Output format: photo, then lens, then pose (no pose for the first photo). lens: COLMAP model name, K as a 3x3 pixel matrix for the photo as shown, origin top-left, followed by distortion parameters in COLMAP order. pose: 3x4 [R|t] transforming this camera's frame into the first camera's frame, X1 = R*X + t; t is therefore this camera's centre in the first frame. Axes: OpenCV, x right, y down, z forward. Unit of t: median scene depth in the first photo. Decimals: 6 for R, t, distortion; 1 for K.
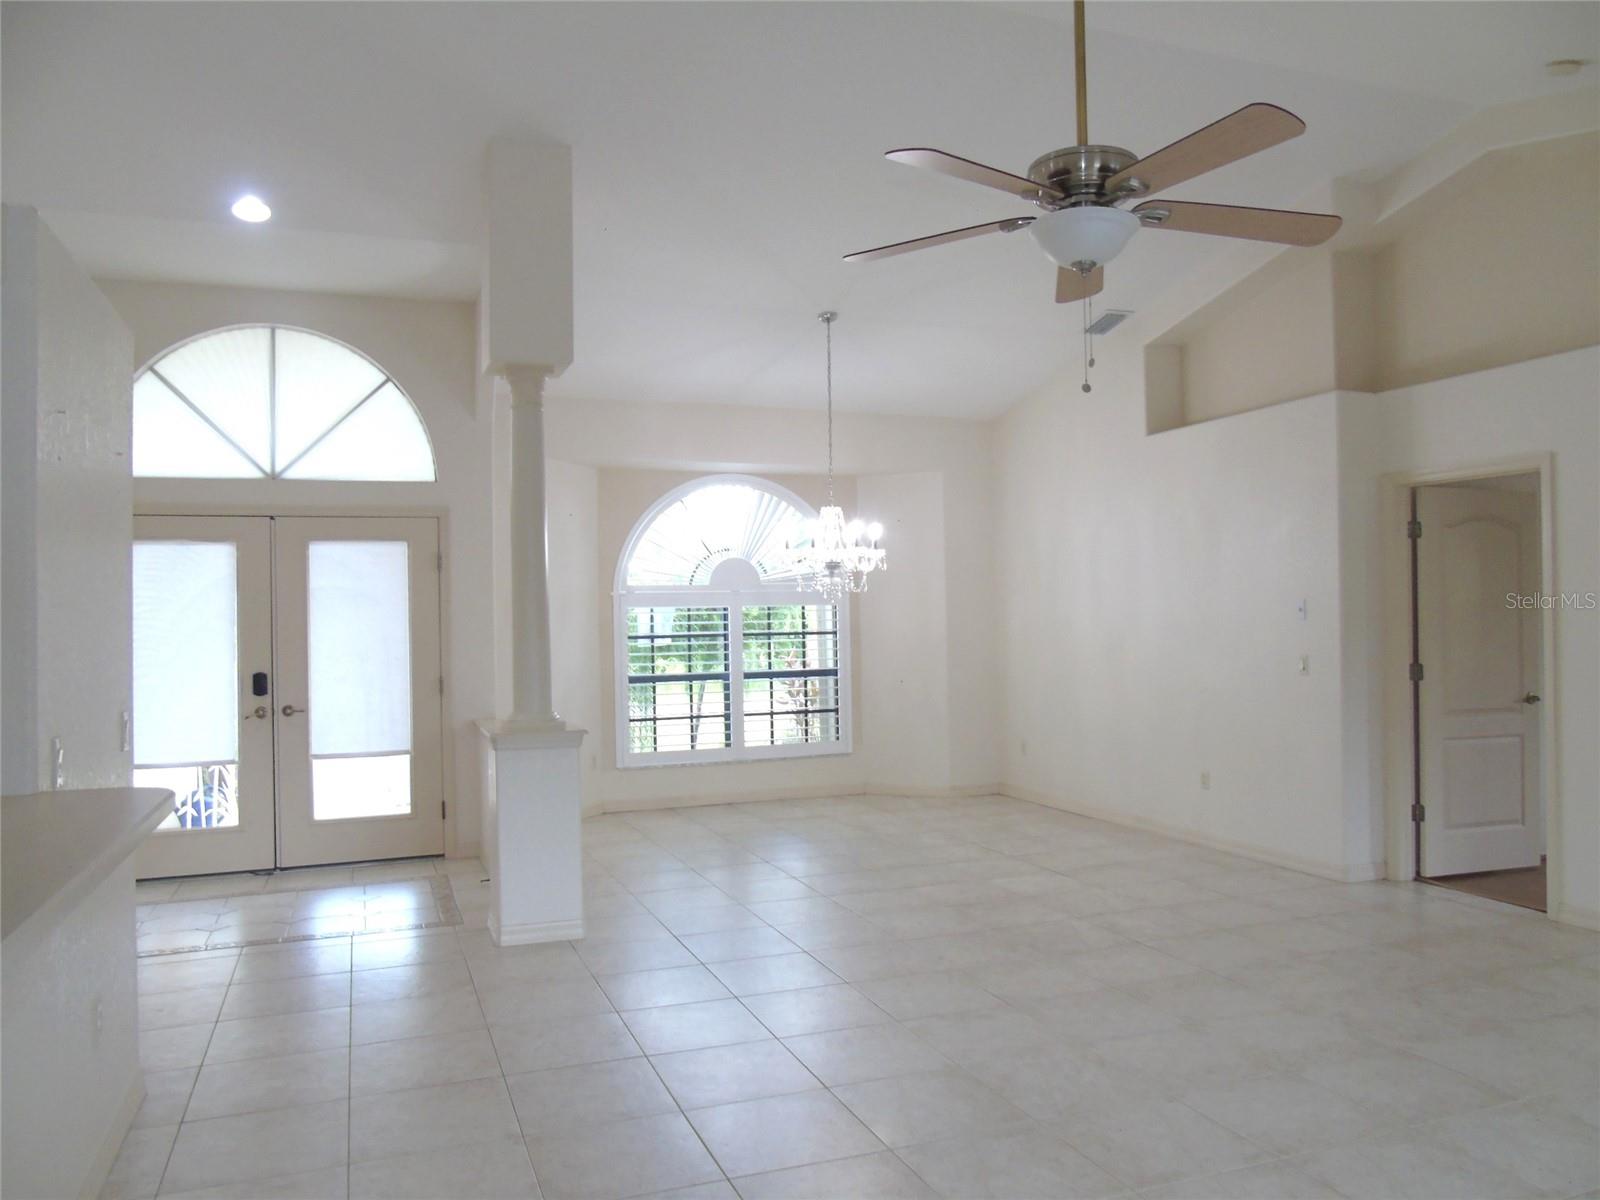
lens RADIAL K [[1204.7, 0, 796.0], [0, 1204.7, 612.1], [0, 0, 1]] dist [-0.024272, 0.016218]
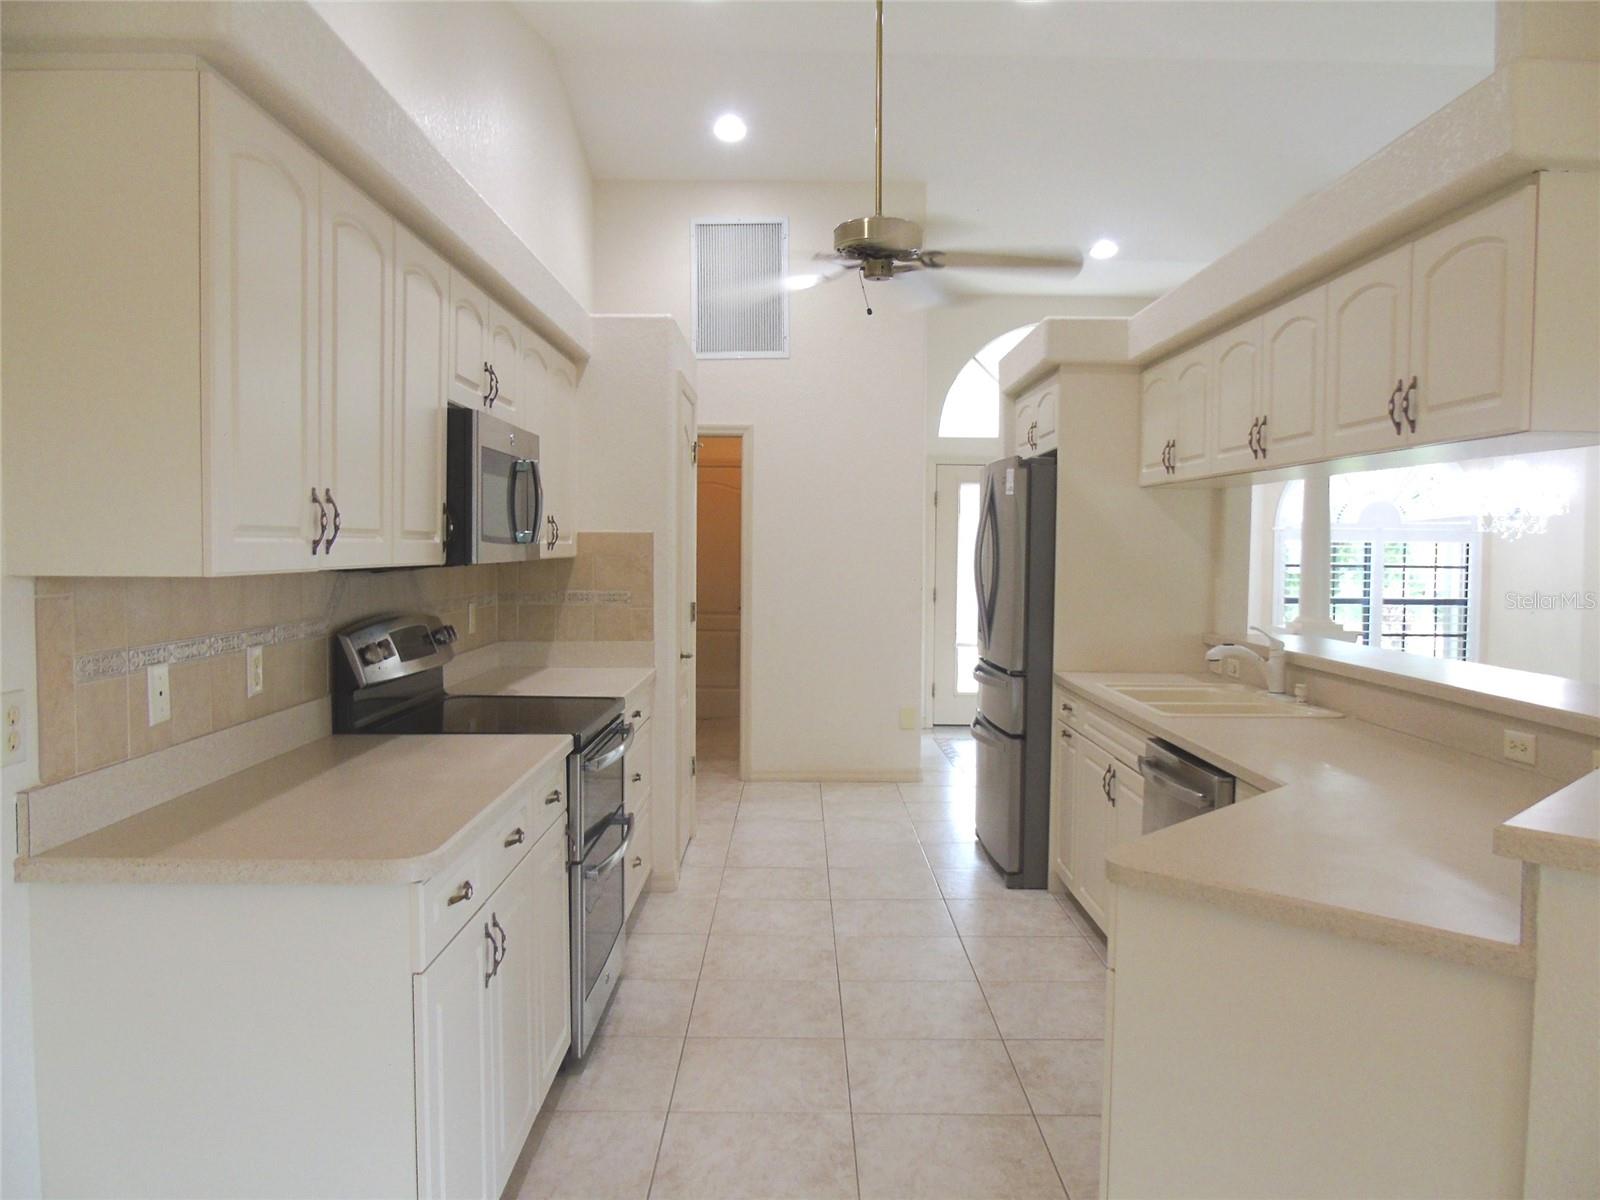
lens RADIAL K [[1204.7, 0, 810.4], [0, 1204.7, 588.6], [0, 0, 1]] dist [-0.024272, 0.016218]
pose [[0.943124, 0.039700, -0.330062, -0.185582], [-0.025404, 0.998547, 0.047513, -0.000620], [0.331469, -0.036426, 0.942763, -0.280040]]
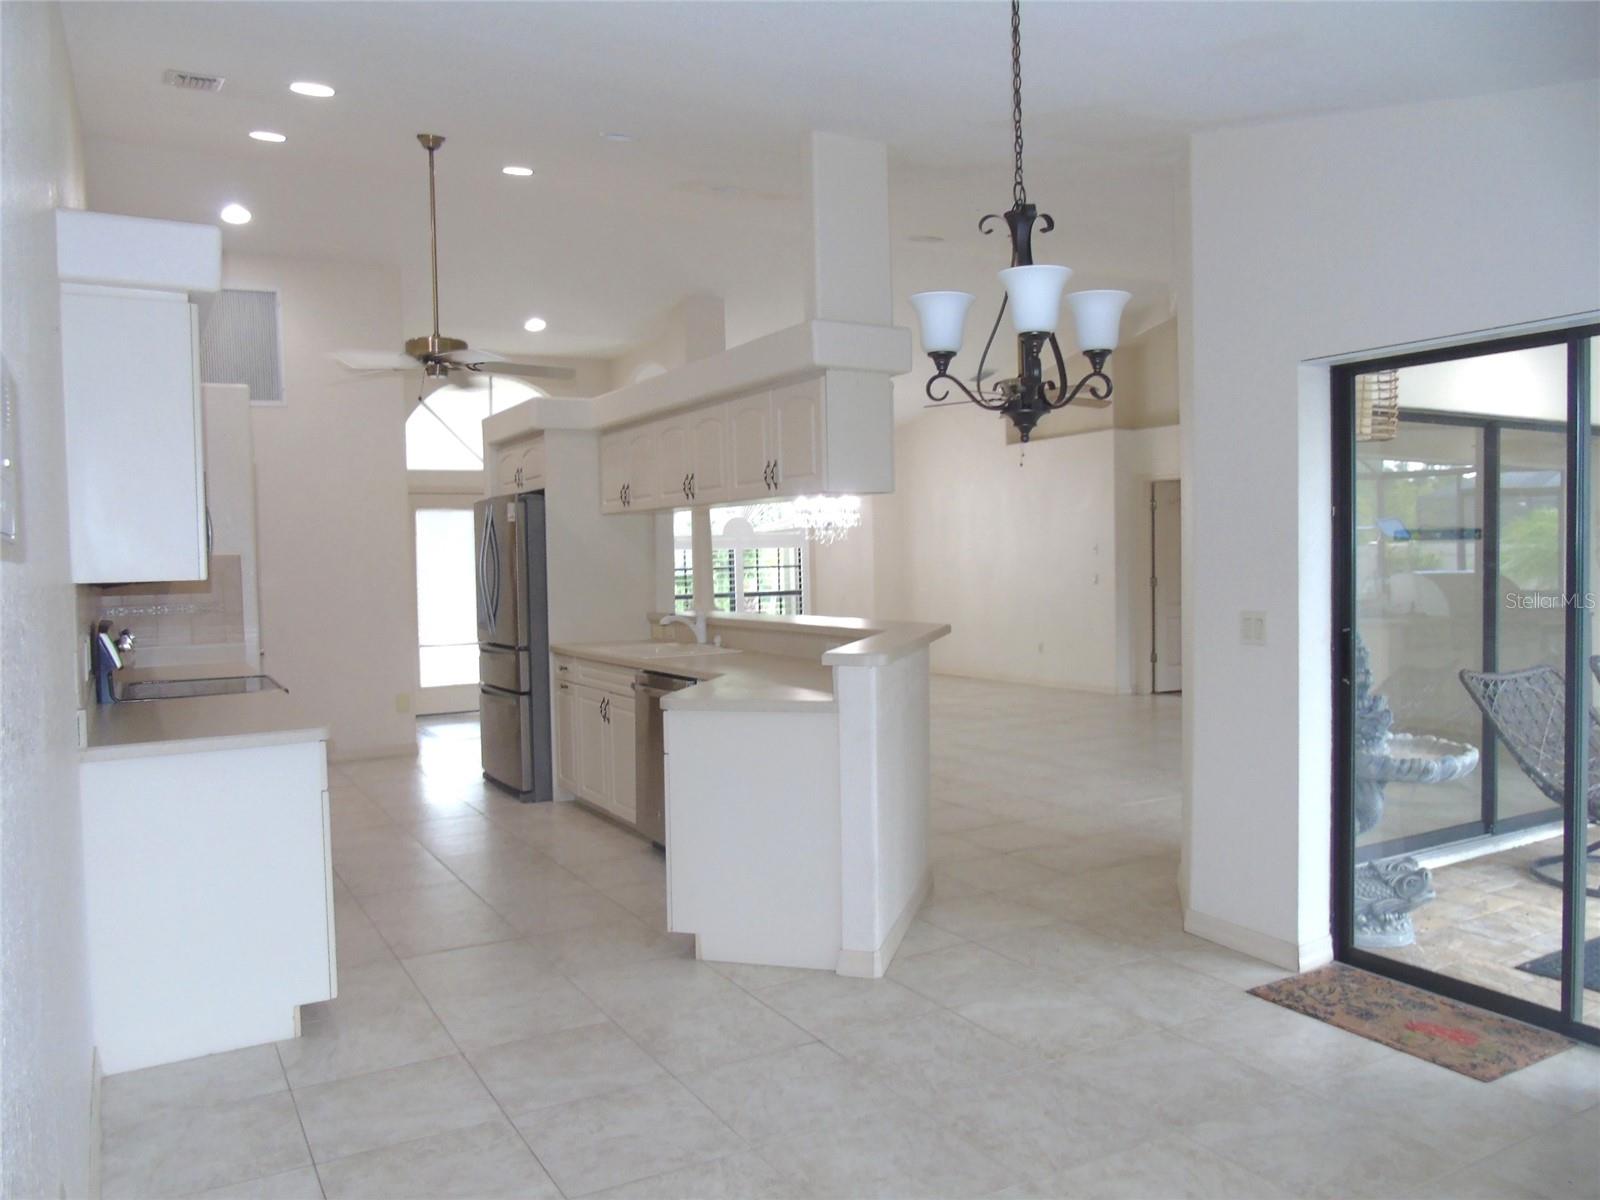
lens RADIAL K [[1204.7, 0, 801.6], [0, 1204.7, 589.5], [0, 0, 1]] dist [-0.024272, 0.016218]
pose [[0.985910, -0.009243, 0.167024, -0.227640], [0.004386, 0.999557, 0.029427, 0.002017], [-0.167222, -0.028280, 0.985514, -0.512857]]
